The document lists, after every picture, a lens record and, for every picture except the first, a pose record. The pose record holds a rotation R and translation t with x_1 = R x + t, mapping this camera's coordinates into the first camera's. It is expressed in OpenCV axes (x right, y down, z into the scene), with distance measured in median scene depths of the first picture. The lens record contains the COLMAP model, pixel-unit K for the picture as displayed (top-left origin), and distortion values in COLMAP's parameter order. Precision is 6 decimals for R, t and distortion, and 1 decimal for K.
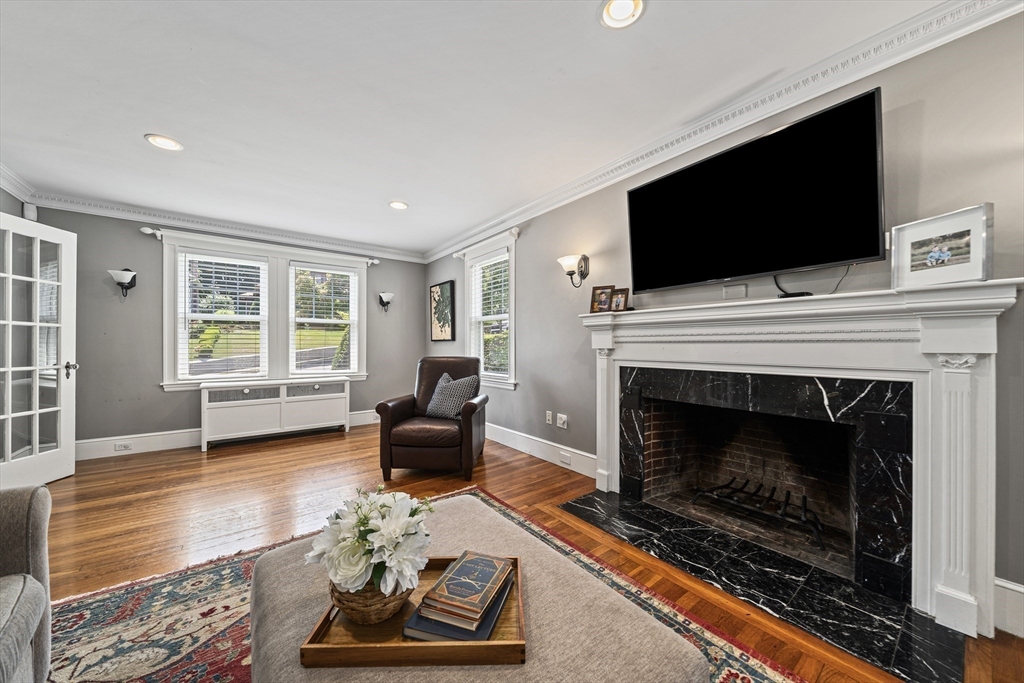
lens RADIAL K [[356.8, 0, 513.7], [0, 356.8, 345.9], [0, 0, 1]] dist [-0.007635, 0.000117]
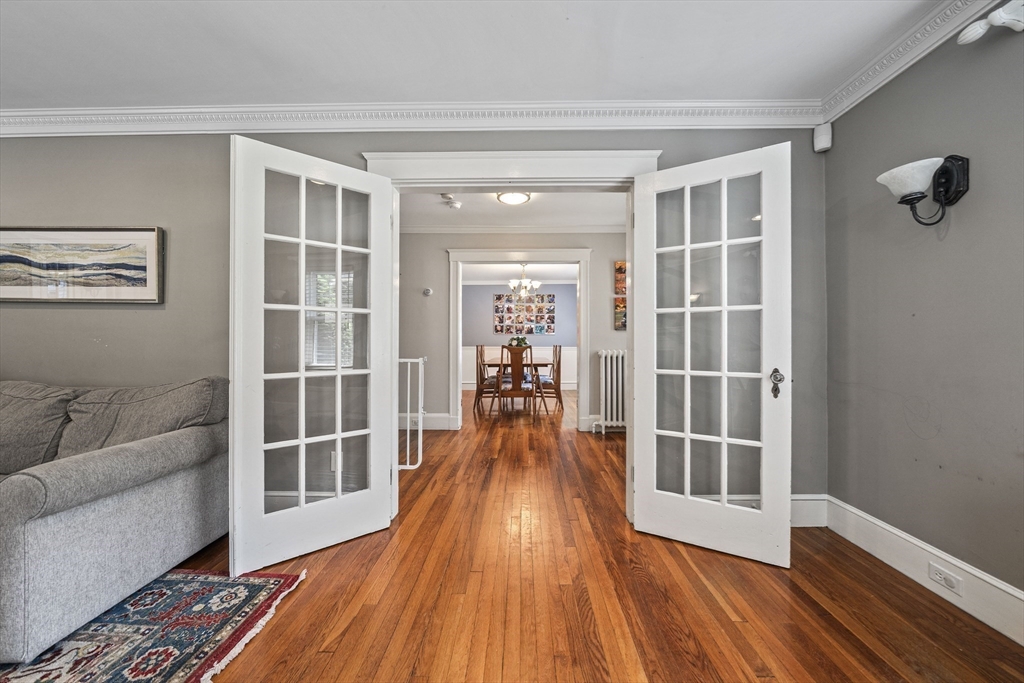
lens RADIAL K [[359.2, 0, 515.6], [0, 359.2, 340.0], [0, 0, 1]] dist [-0.009465, 0.000186]
pose [[-0.629589, -0.007028, -0.776897, -0.659412], [-0.001590, 0.999969, -0.007758, 0.005364], [0.776927, -0.003650, -0.629580, 1.268517]]
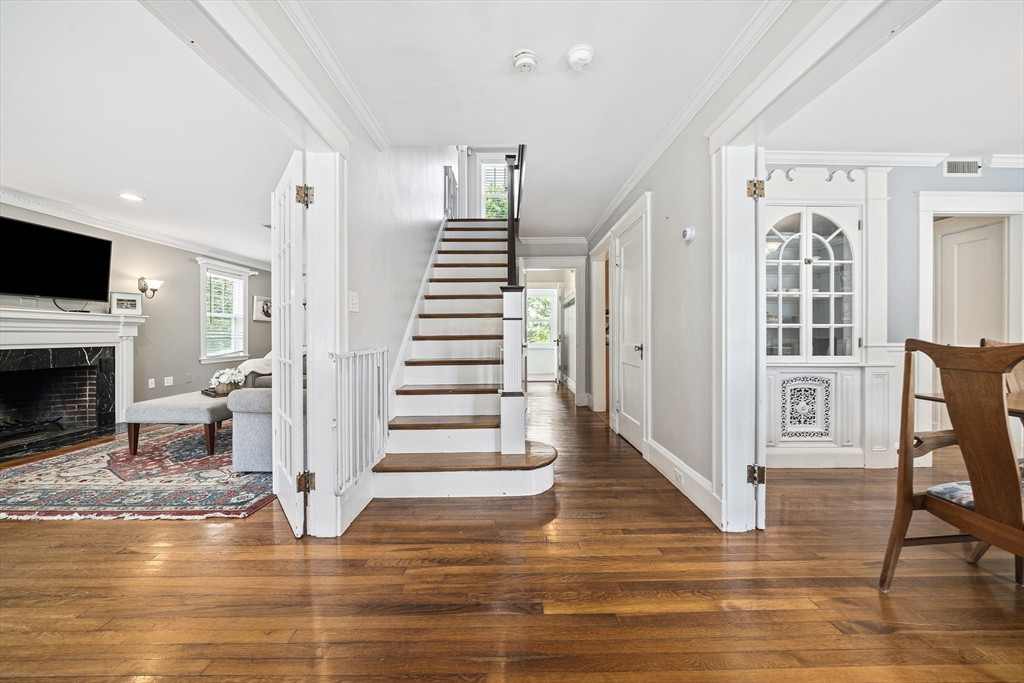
lens RADIAL K [[361.1, 0, 515.0], [0, 361.1, 335.3], [0, 0, 1]] dist [-0.008706, 0.000331]
pose [[-0.794238, -0.000129, 0.607607, -2.001305], [0.002761, 0.999989, 0.003822, 0.006218], [-0.607601, 0.004713, -0.794228, 0.814471]]
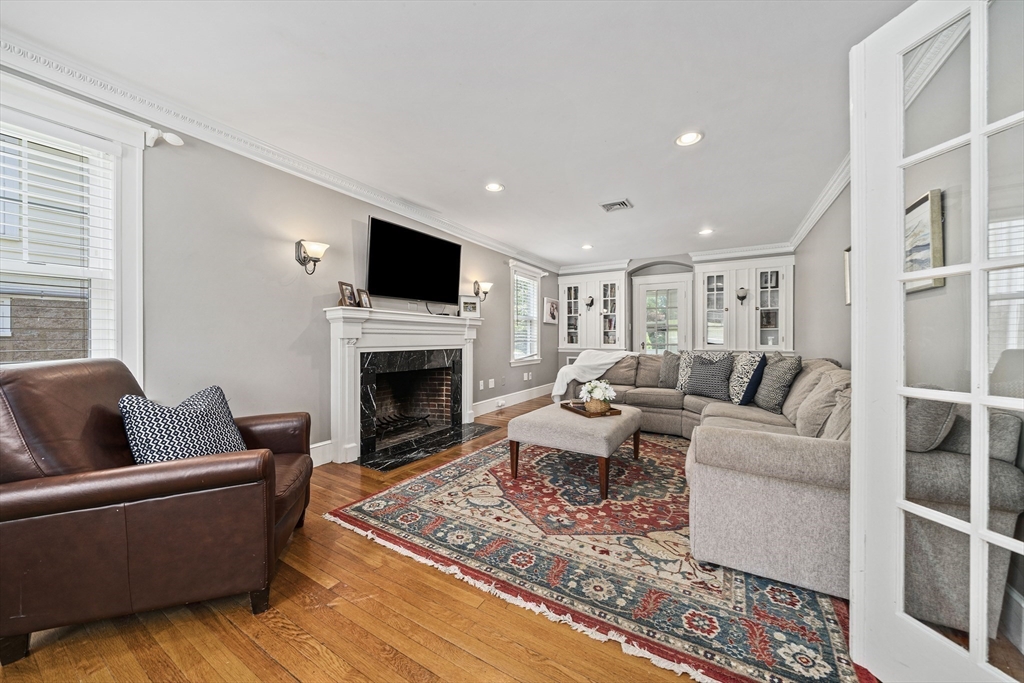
lens RADIAL K [[359.2, 0, 515.6], [0, 359.2, 340.0], [0, 0, 1]] dist [-0.009465, 0.000186]
pose [[-0.369792, -0.006074, 0.929095, -1.128745], [0.000720, 0.999976, 0.006824, 0.007102], [-0.929114, 0.003192, -0.369779, 1.036639]]
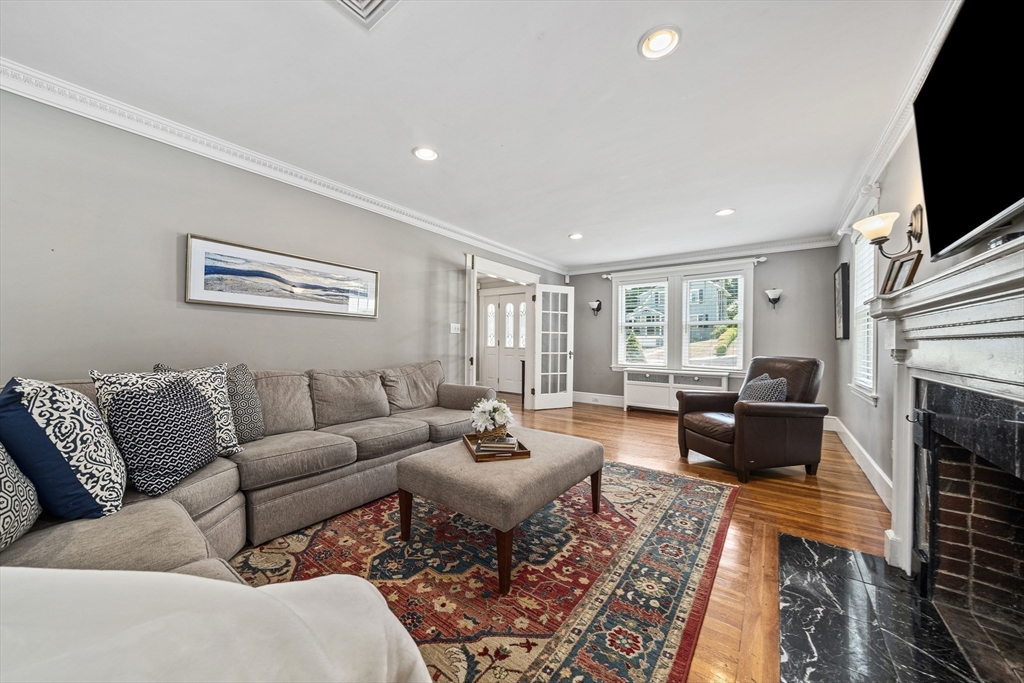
lens RADIAL K [[357.5, 0, 514.1], [0, 357.5, 340.8], [0, 0, 1]] dist [-0.008186, 0.000025]
pose [[0.273025, -0.003282, -0.962001, 0.768060], [-0.009643, 0.999935, -0.006148, 0.003397], [0.961959, 0.010955, 0.272976, 0.154007]]
